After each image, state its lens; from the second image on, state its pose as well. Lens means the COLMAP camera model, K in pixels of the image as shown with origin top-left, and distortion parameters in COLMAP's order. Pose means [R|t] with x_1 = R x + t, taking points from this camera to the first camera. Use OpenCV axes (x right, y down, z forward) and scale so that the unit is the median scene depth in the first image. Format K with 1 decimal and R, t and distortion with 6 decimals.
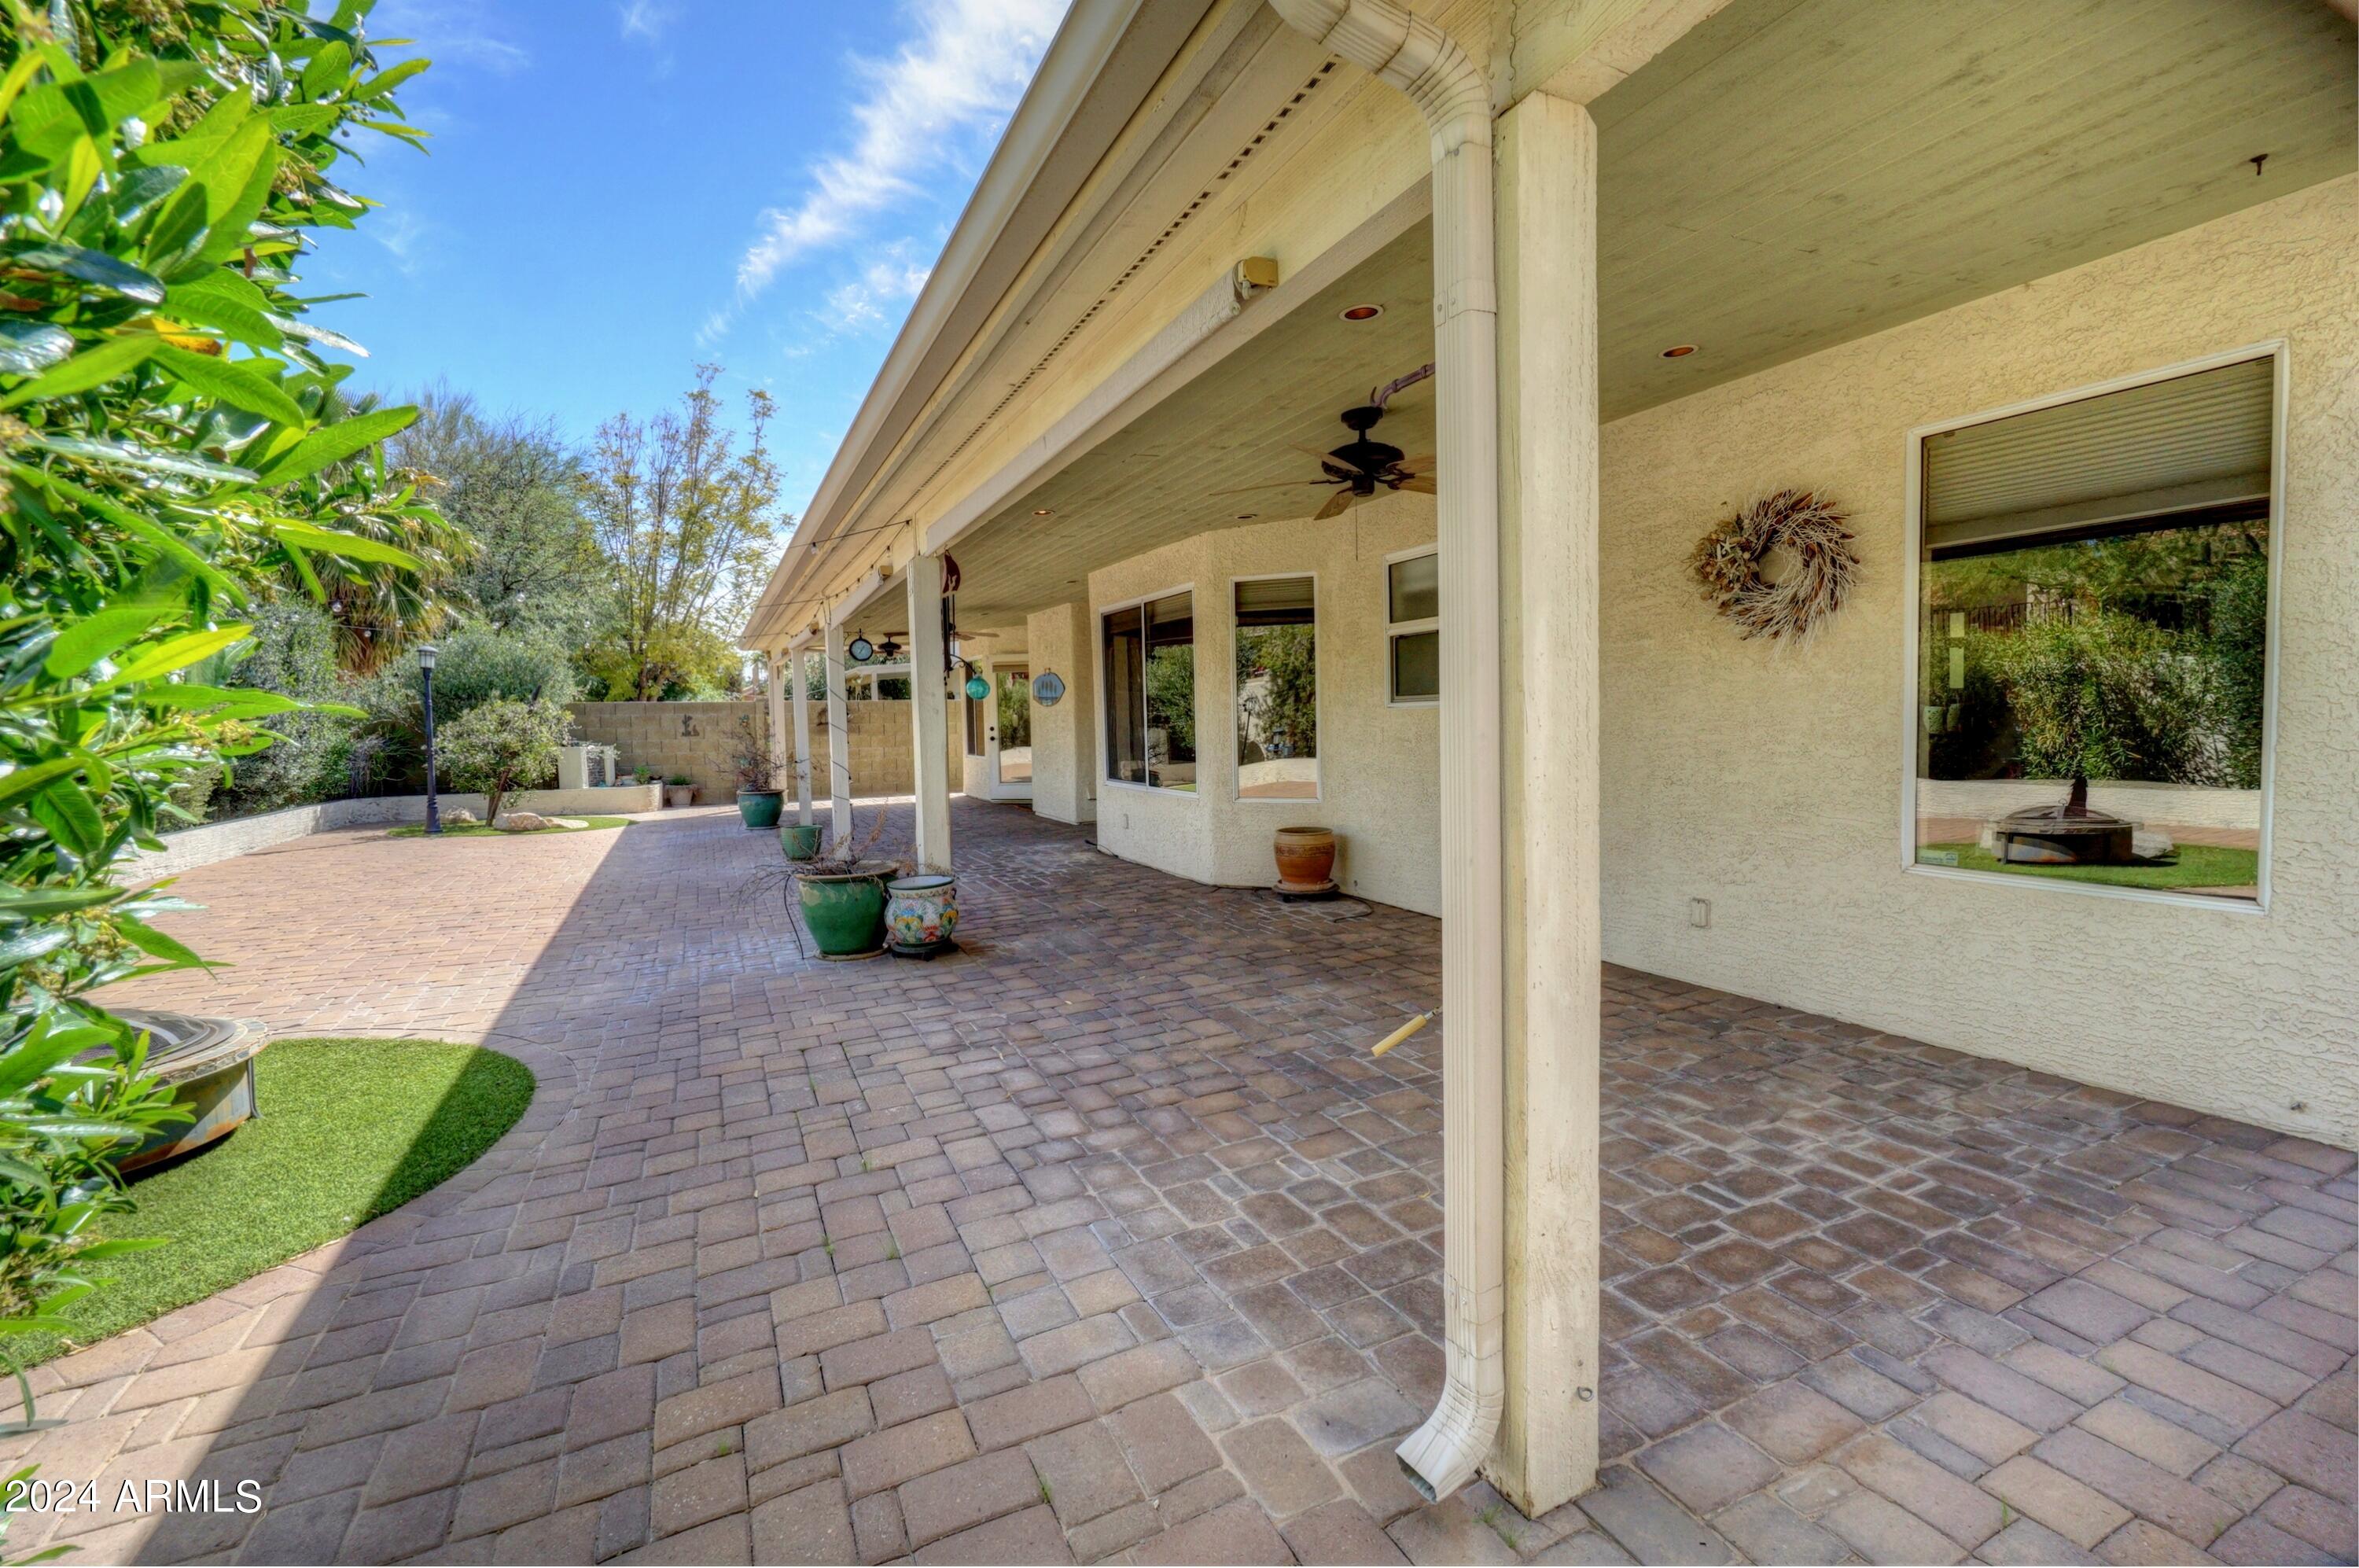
lens RADIAL K [[1009.7, 0, 1148.4], [0, 1009.7, 775.6], [0, 0, 1]] dist [-0.001215, 0.000154]
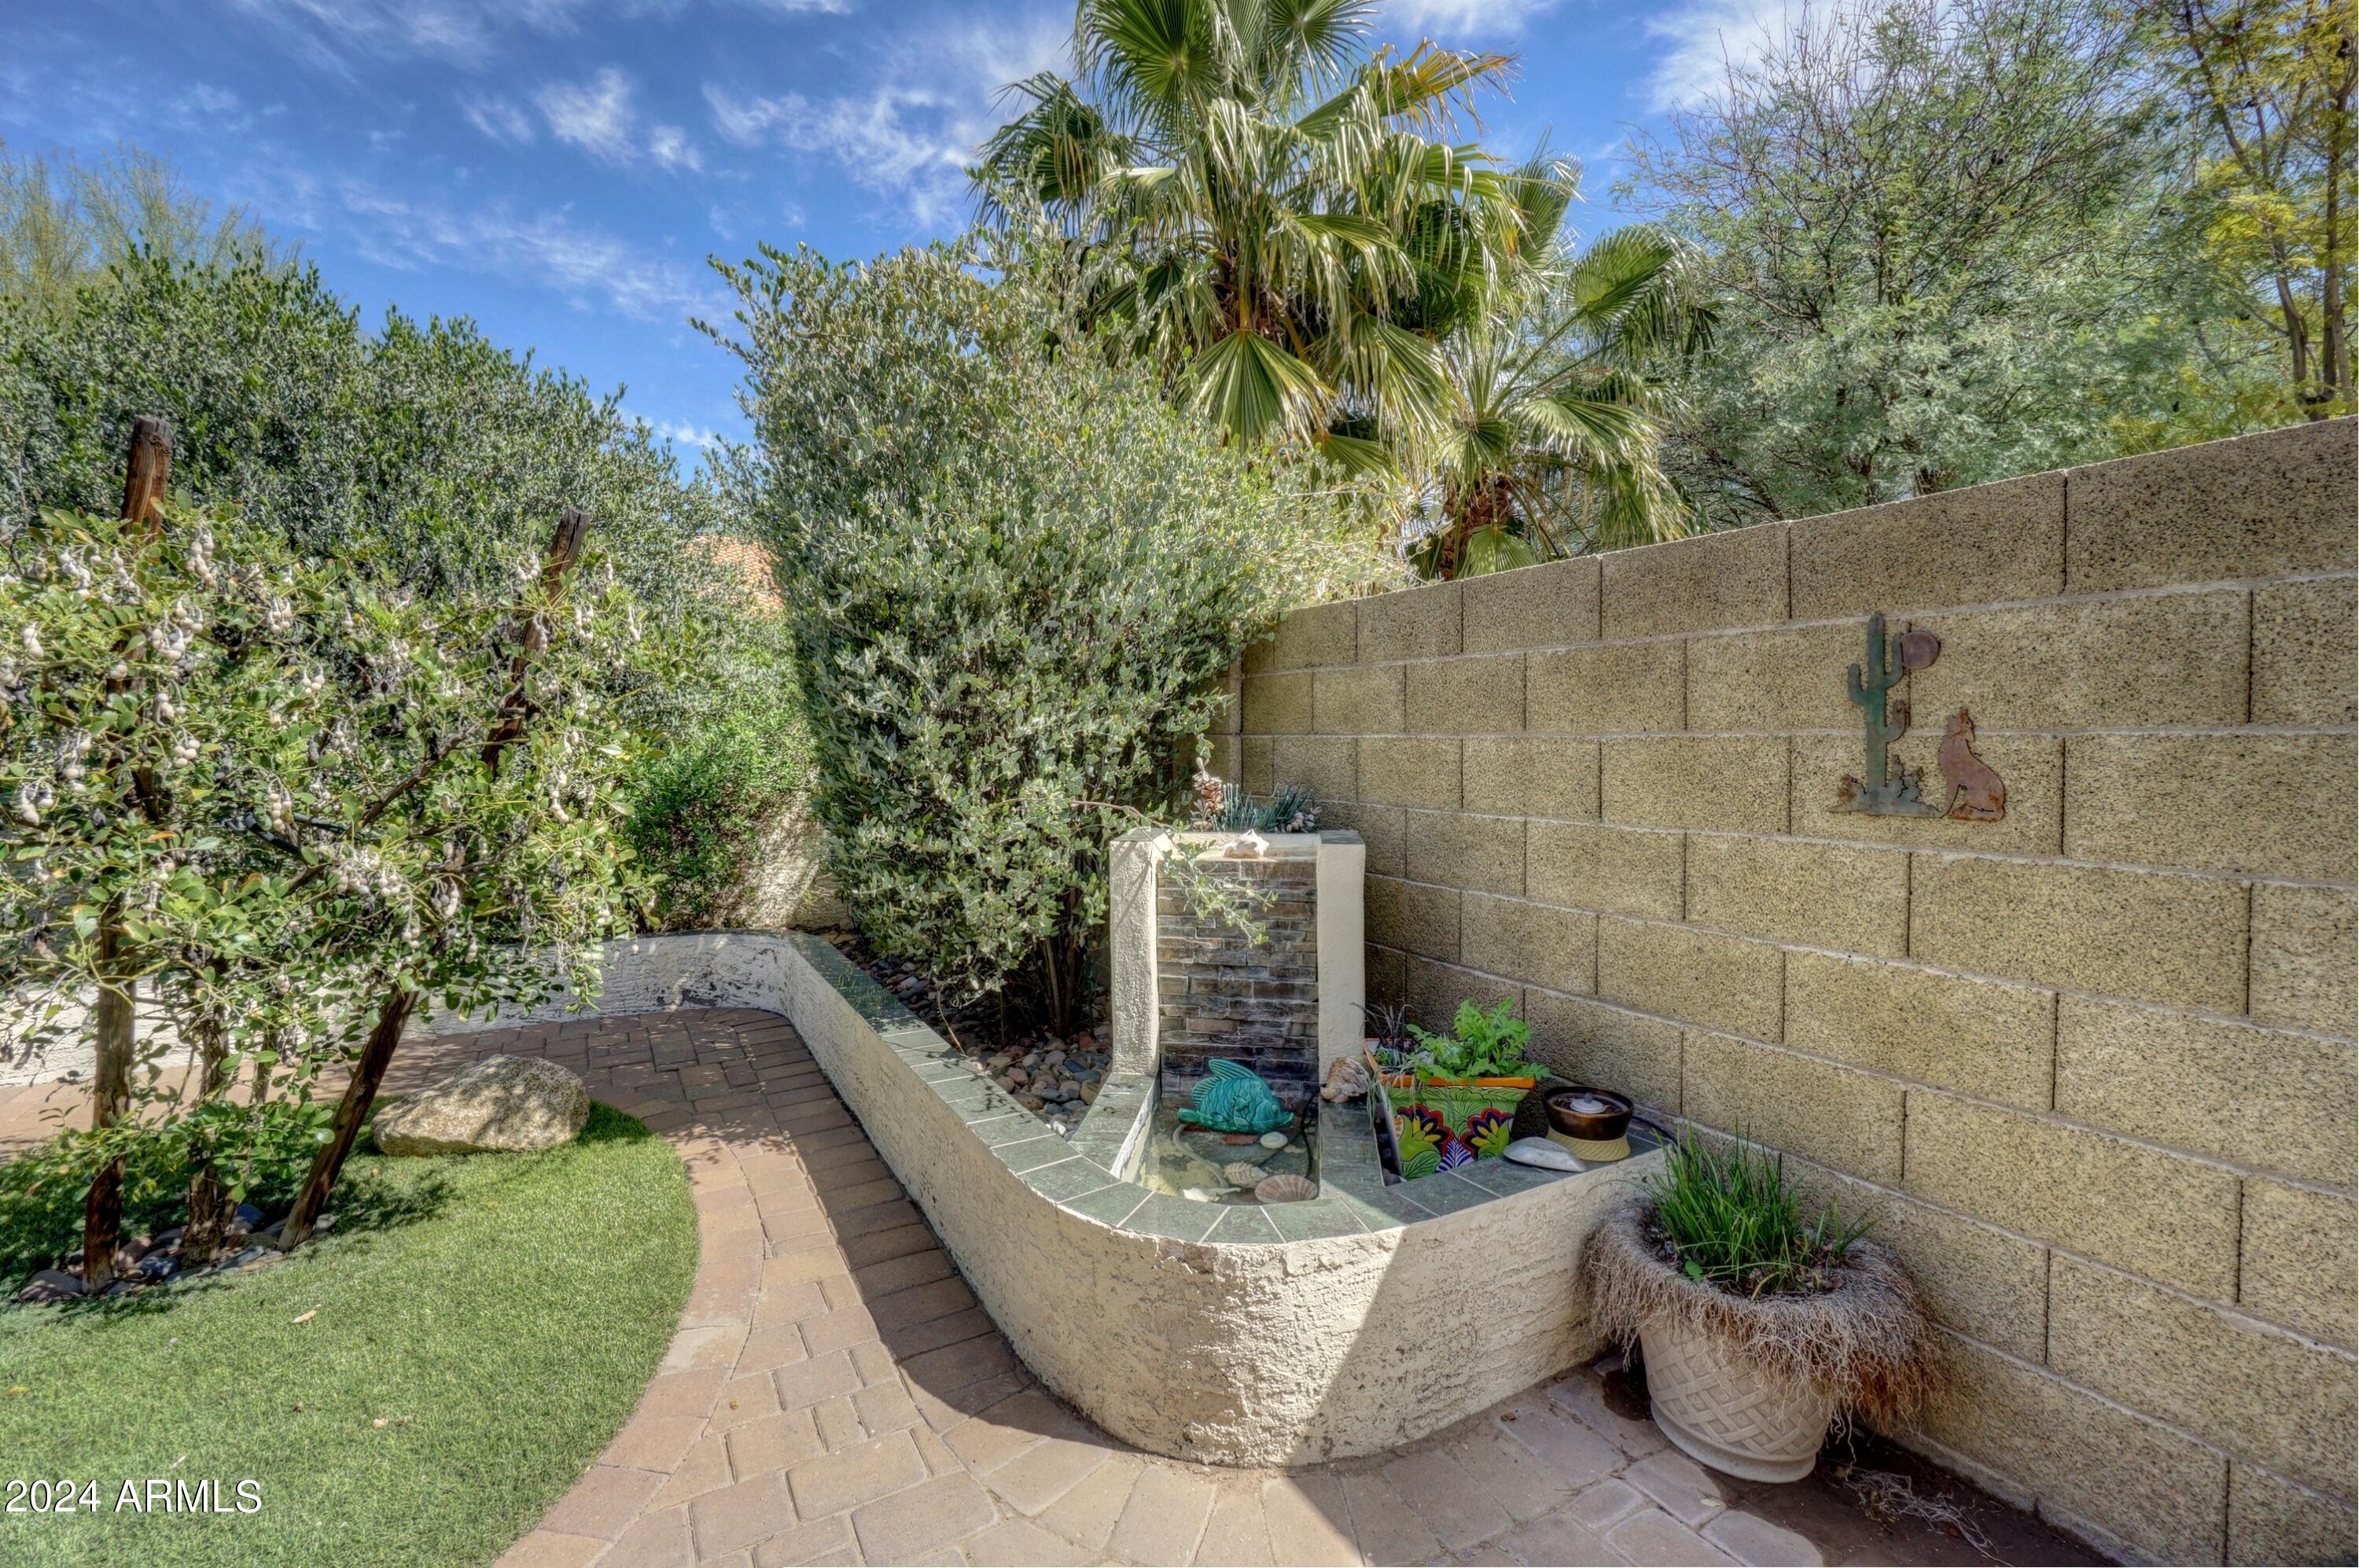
lens RADIAL K [[1009.7, 0, 1148.4], [0, 1009.7, 775.6], [0, 0, 1]] dist [-0.001215, 0.000154]
pose [[0.095231, 0.052015, -0.994095, -0.585416], [-0.056454, 0.997309, 0.046775, -0.072010], [0.993853, 0.051666, 0.097911, 1.489590]]
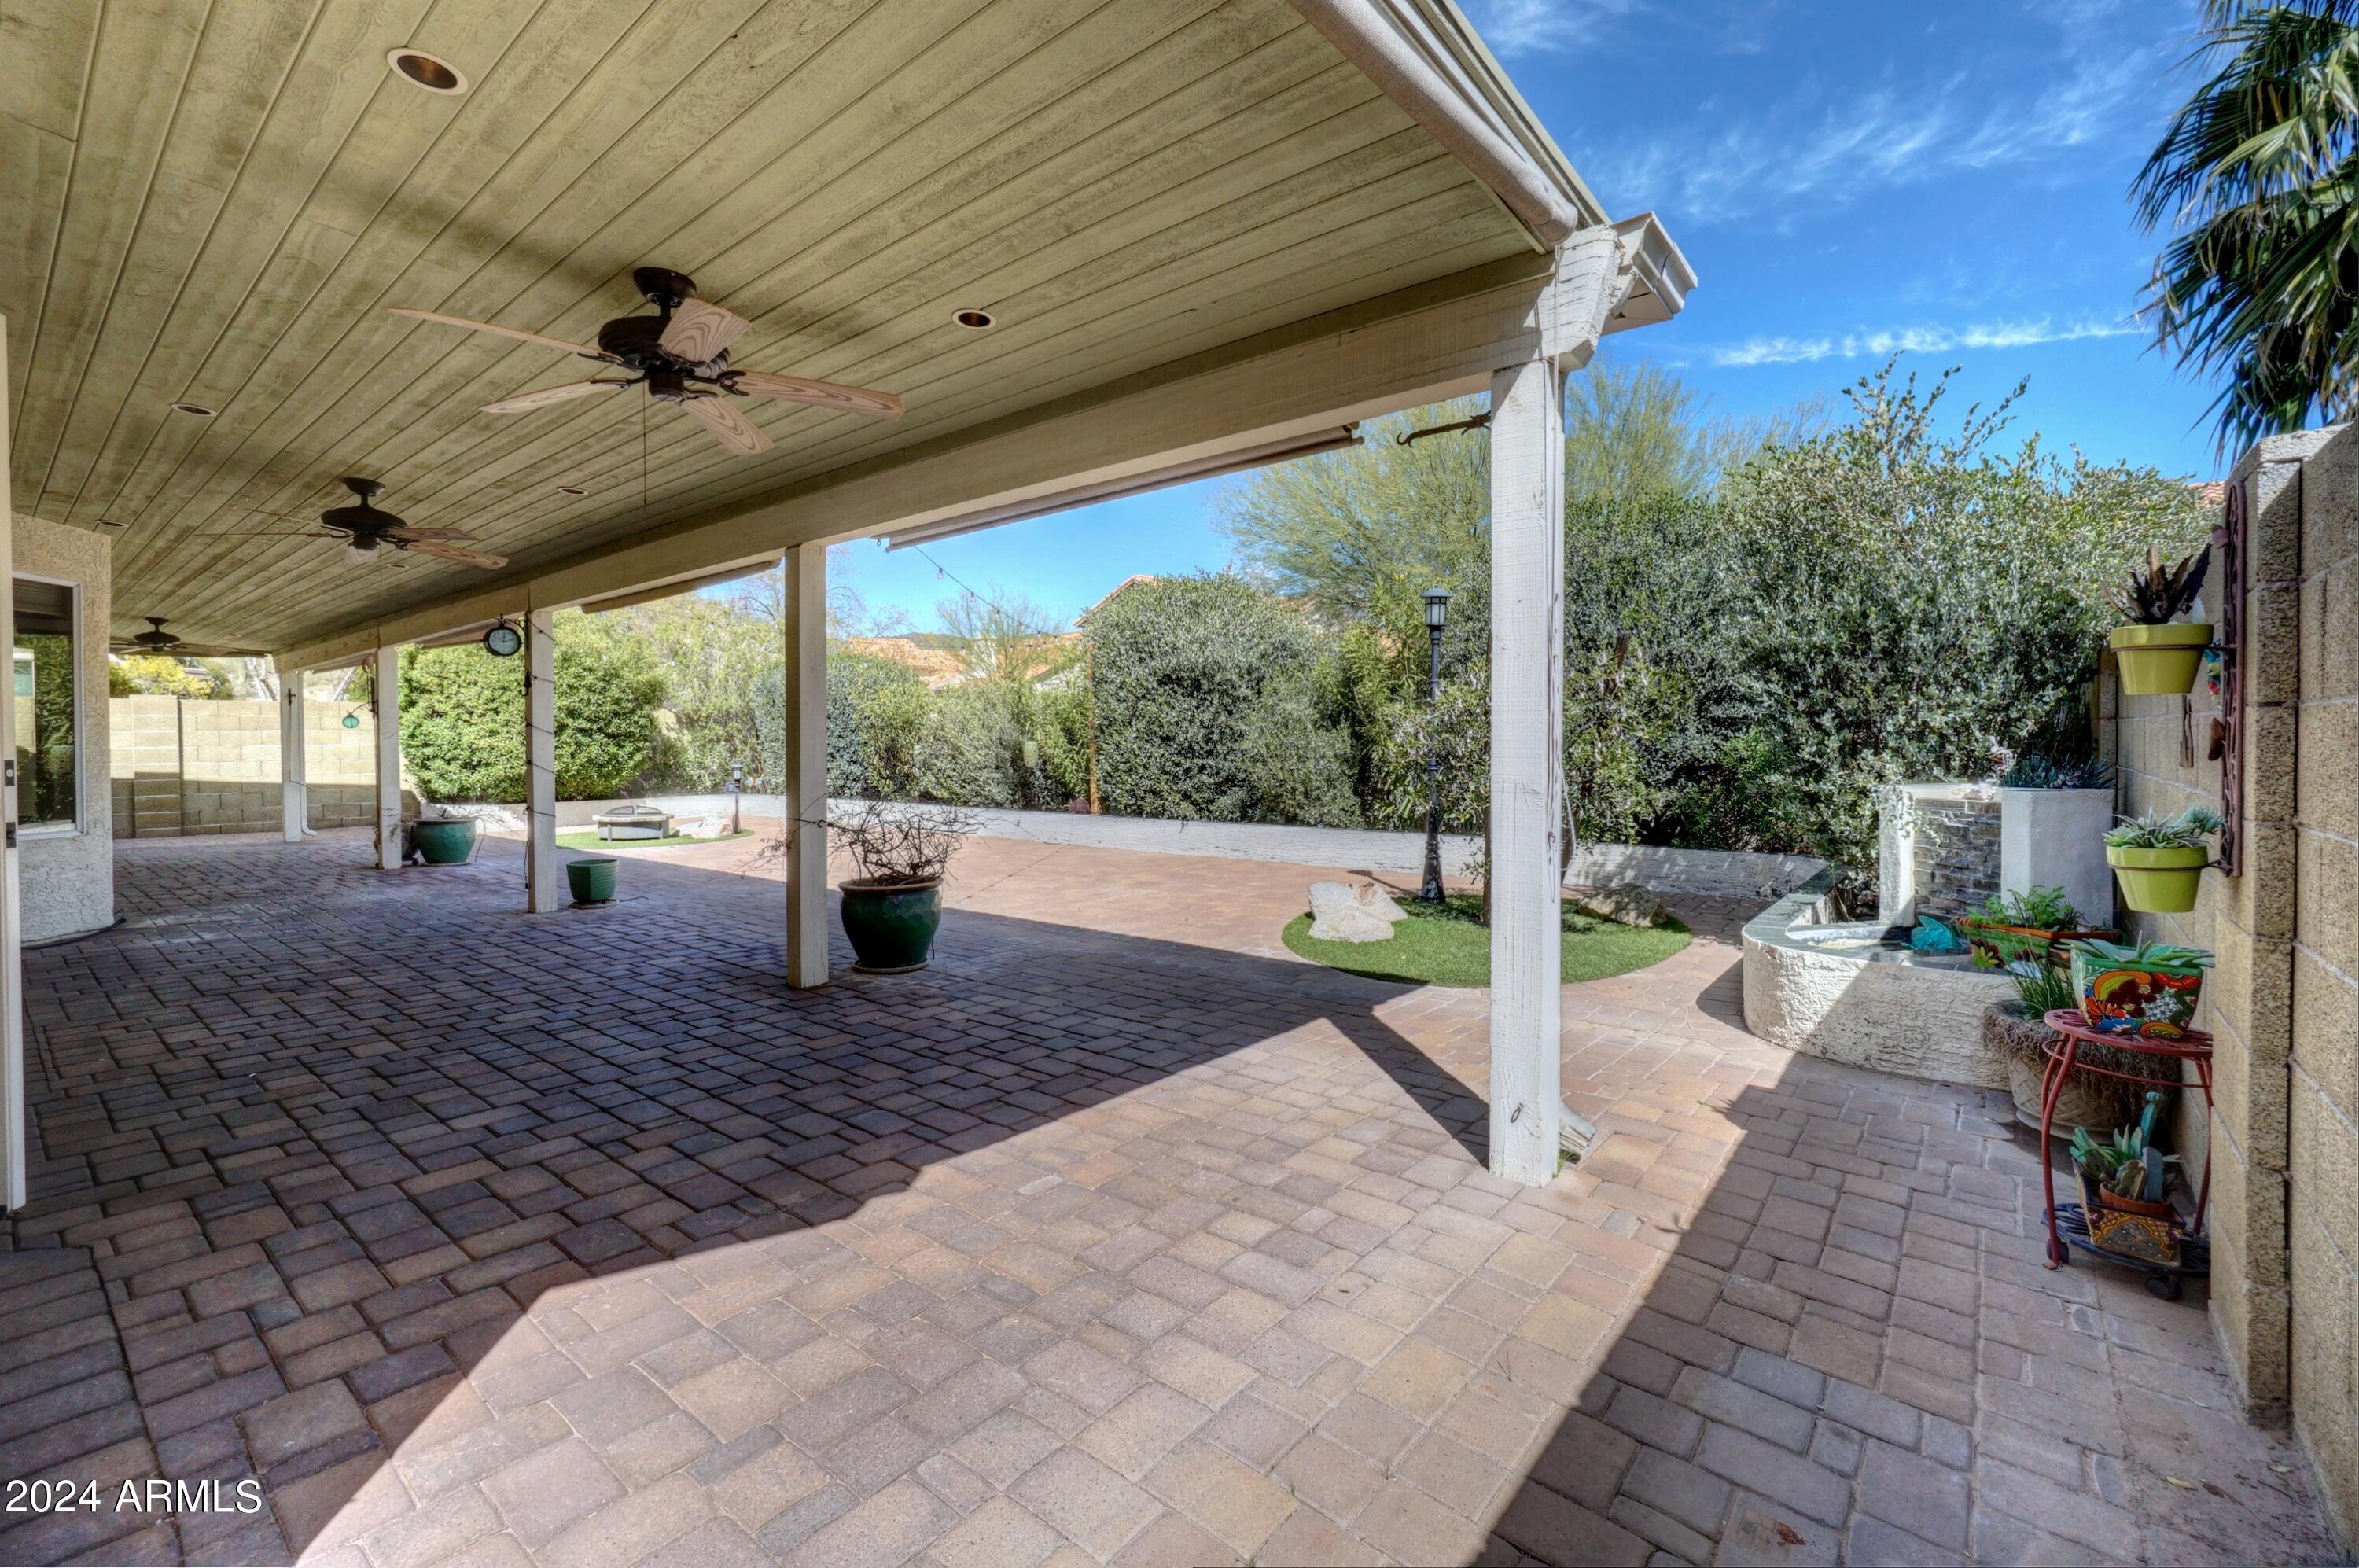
lens RADIAL K [[1020.4, 0, 1154.6], [0, 1020.4, 777.0], [0, 0, 1]] dist [-0.002917, -0.000422]
pose [[-0.899036, 0.041087, -0.435943, -0.358743], [0.000450, 0.995674, 0.092914, -0.087709], [0.437875, 0.083337, -0.895165, 1.774104]]
